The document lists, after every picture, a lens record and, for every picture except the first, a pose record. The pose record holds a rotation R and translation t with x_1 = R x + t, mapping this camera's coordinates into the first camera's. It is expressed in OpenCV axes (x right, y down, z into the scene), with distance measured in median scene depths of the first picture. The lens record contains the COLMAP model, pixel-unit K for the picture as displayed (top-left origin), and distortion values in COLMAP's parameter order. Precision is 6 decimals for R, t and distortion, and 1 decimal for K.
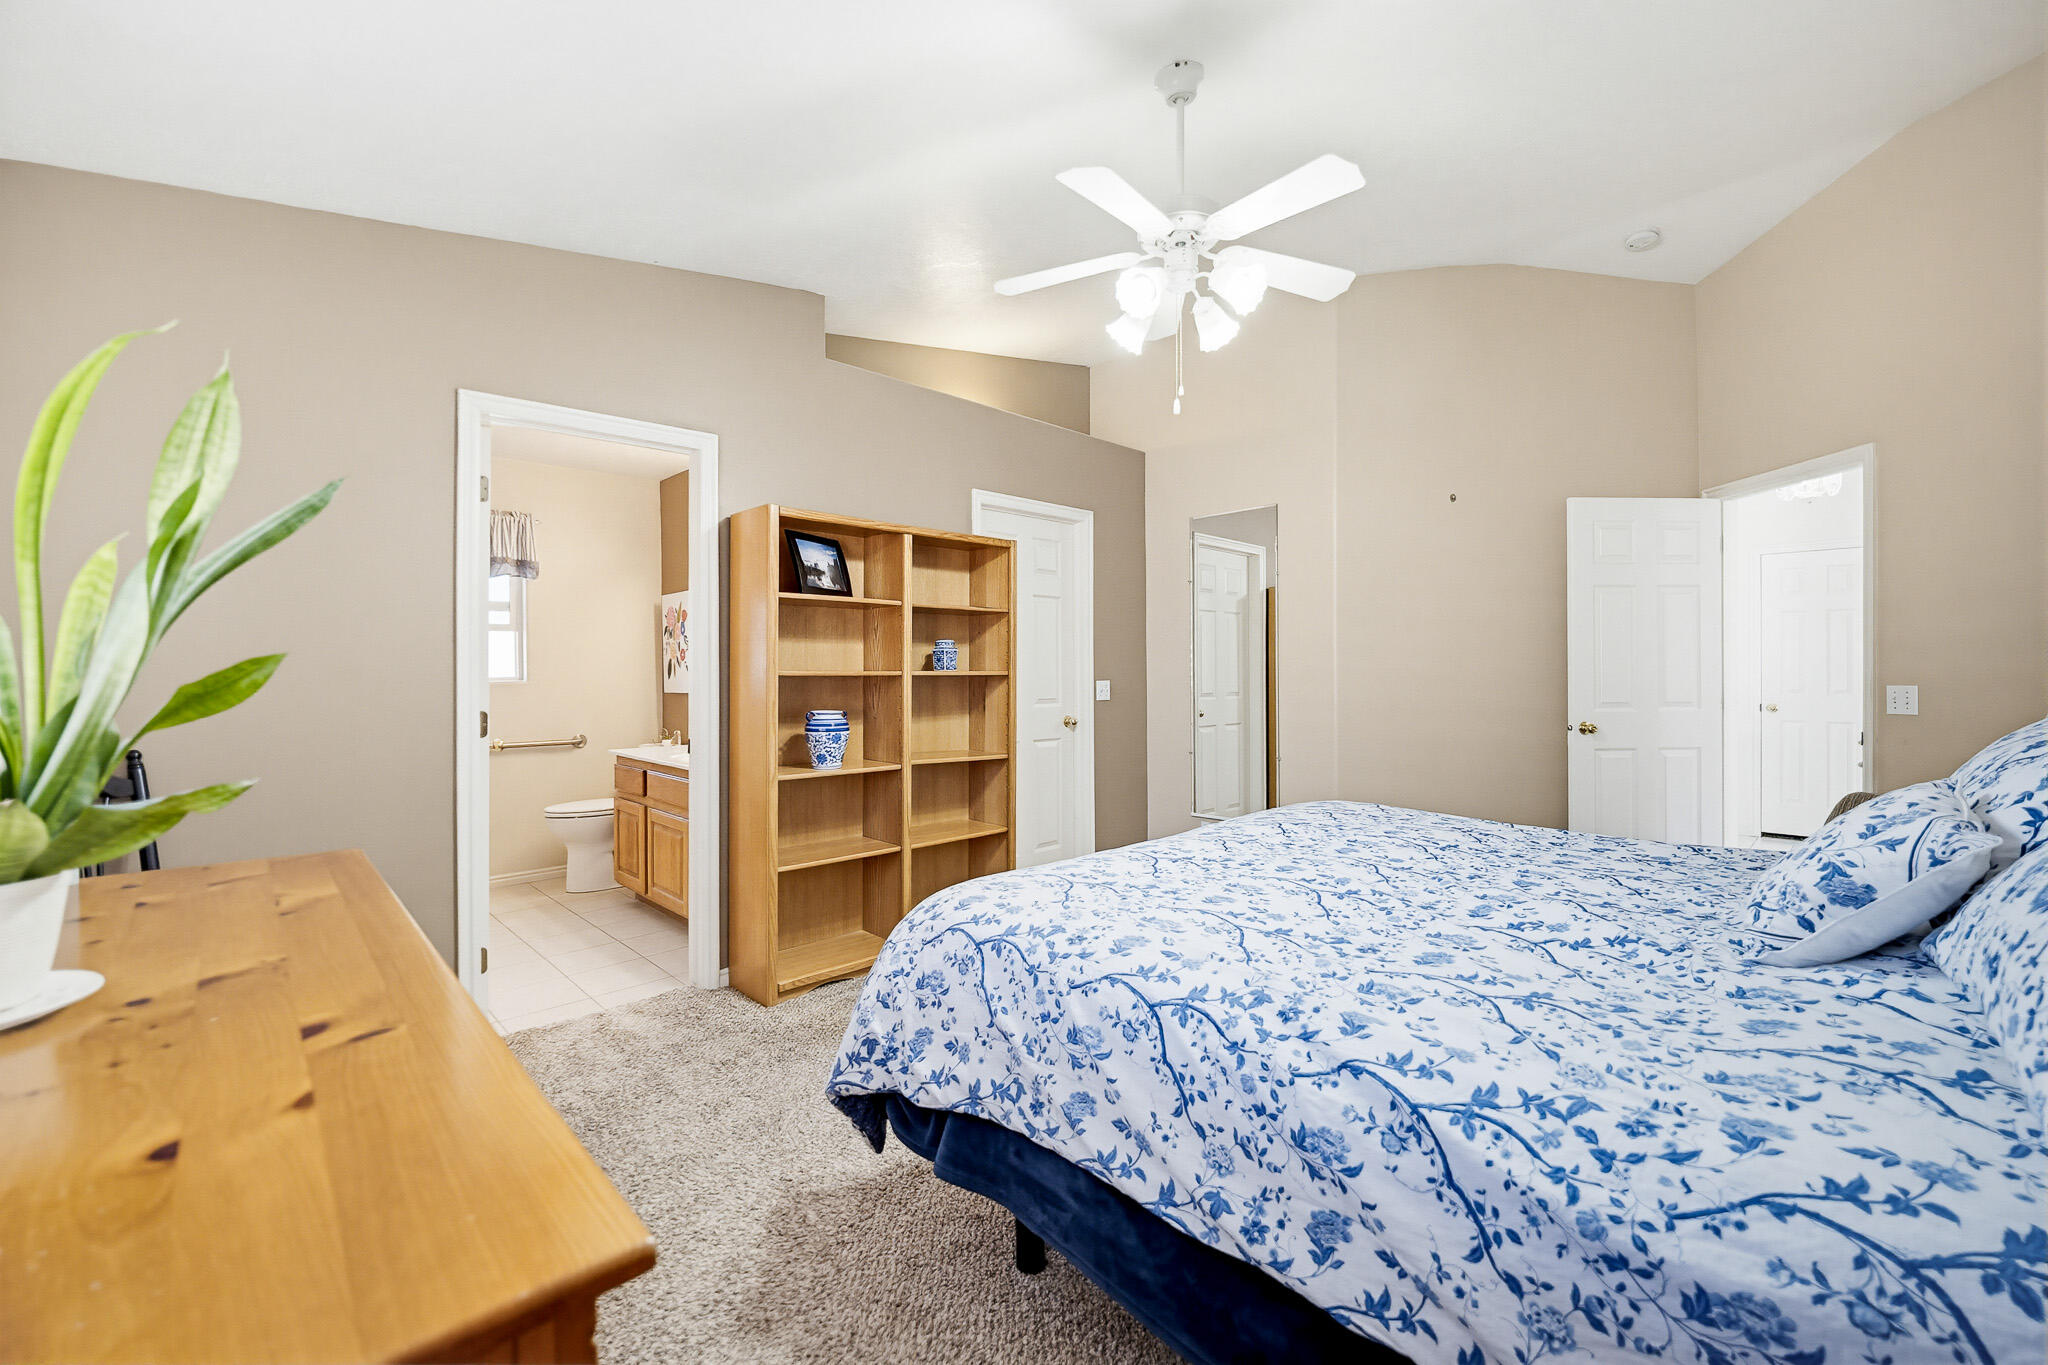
lens RADIAL K [[842.7, 0, 1017.1], [0, 842.7, 664.7], [0, 0, 1]] dist [-0.009651, -0.000427]
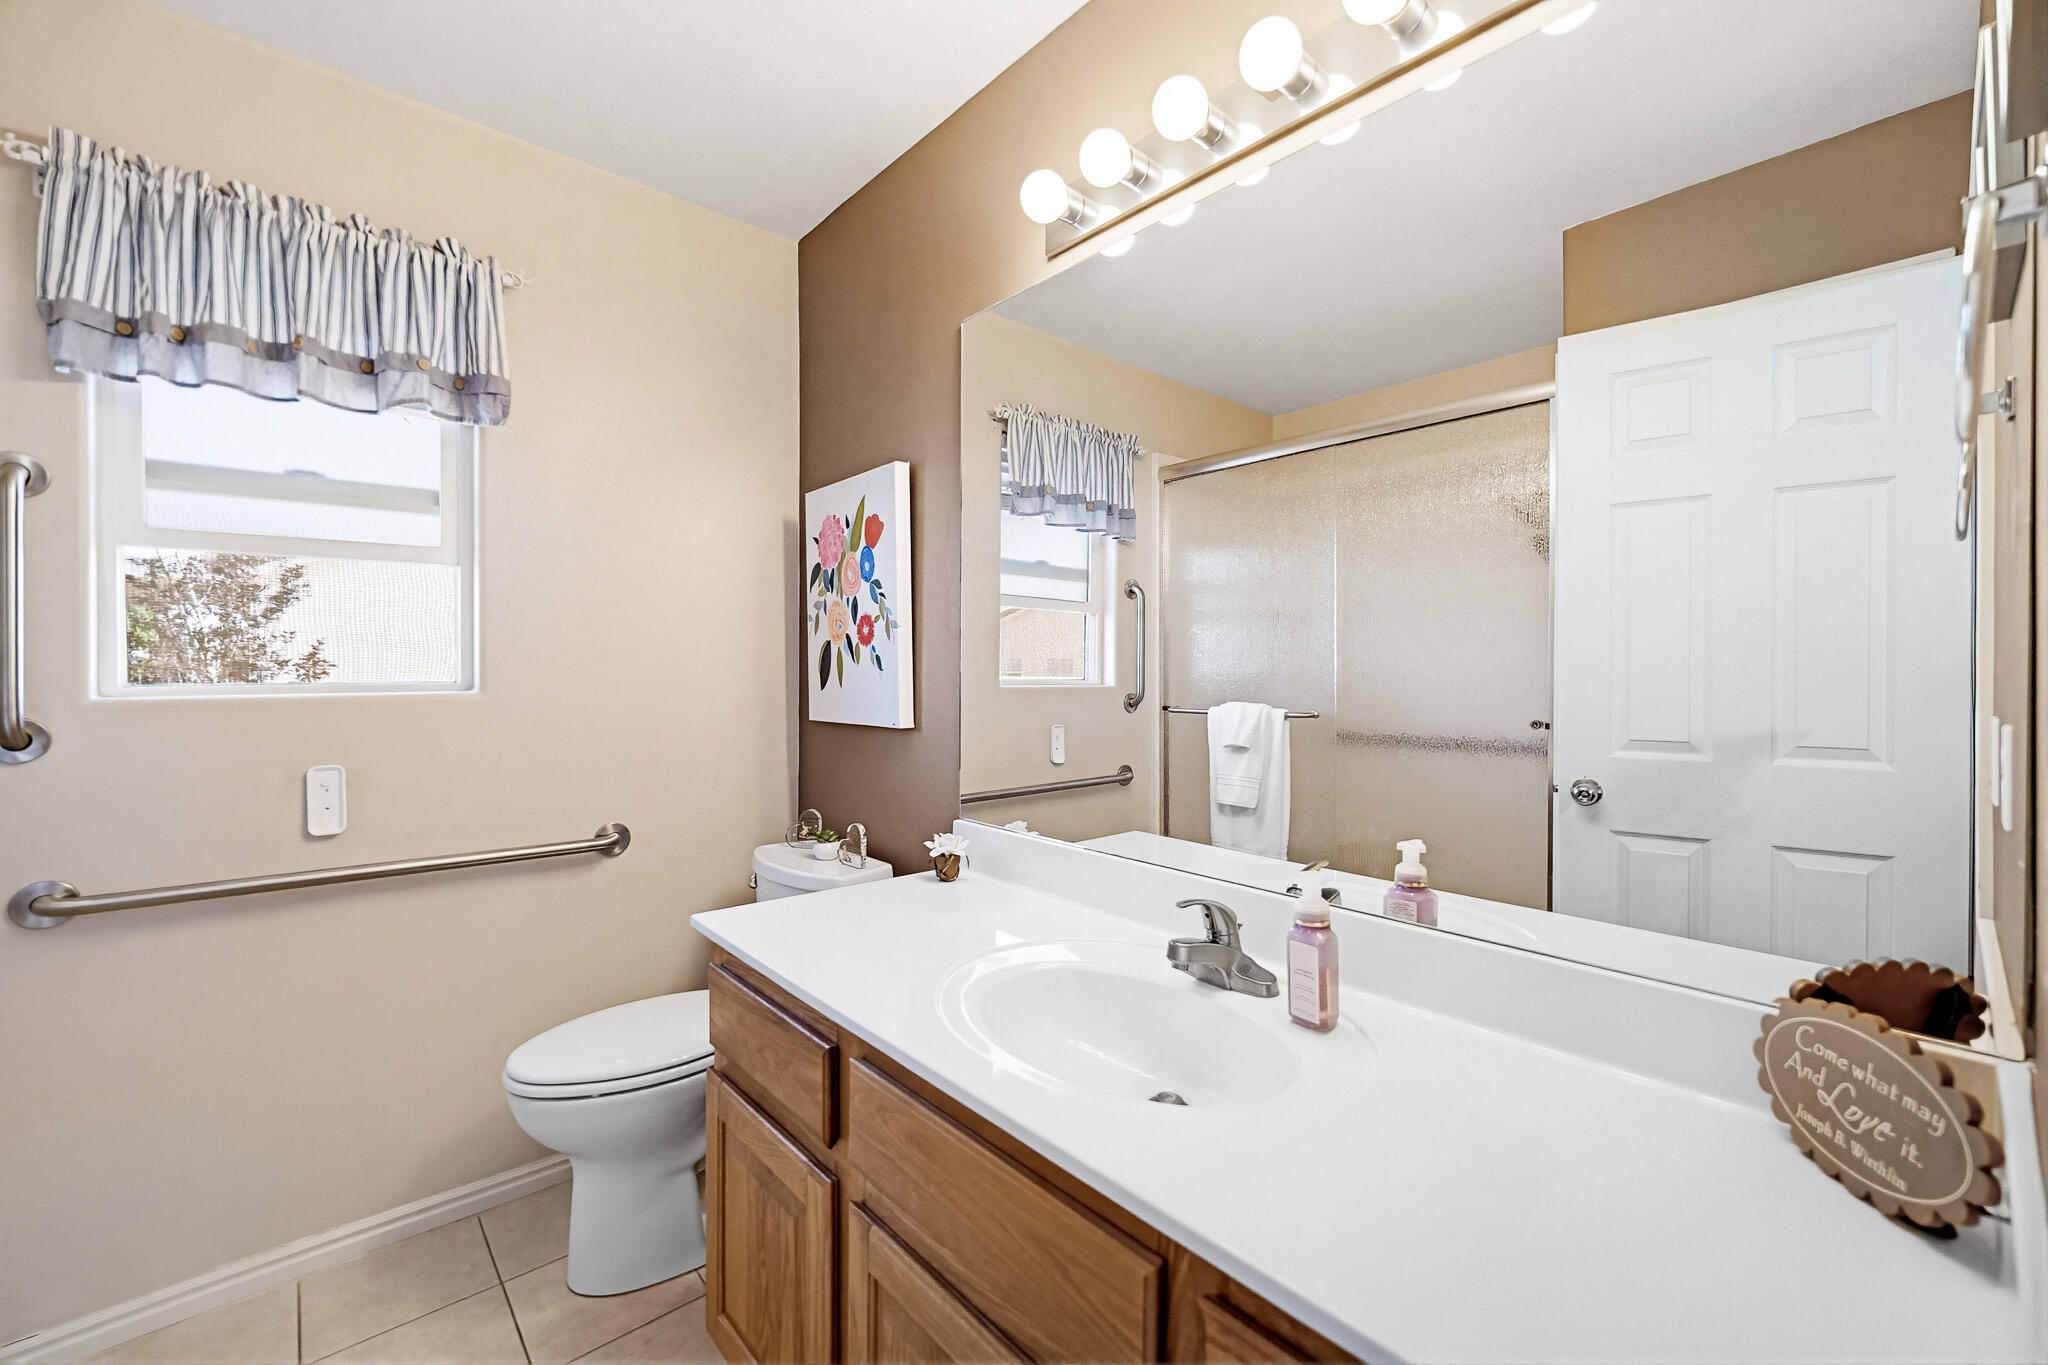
lens RADIAL K [[842.7, 0, 1029.7], [0, 842.7, 670.6], [0, 0, 1]] dist [-0.009651, -0.000427]
pose [[0.998974, 0.003204, -0.045166, -0.312343], [-0.003389, 0.999986, -0.004033, 0.009897], [0.045152, 0.004182, 0.998971, 0.622931]]
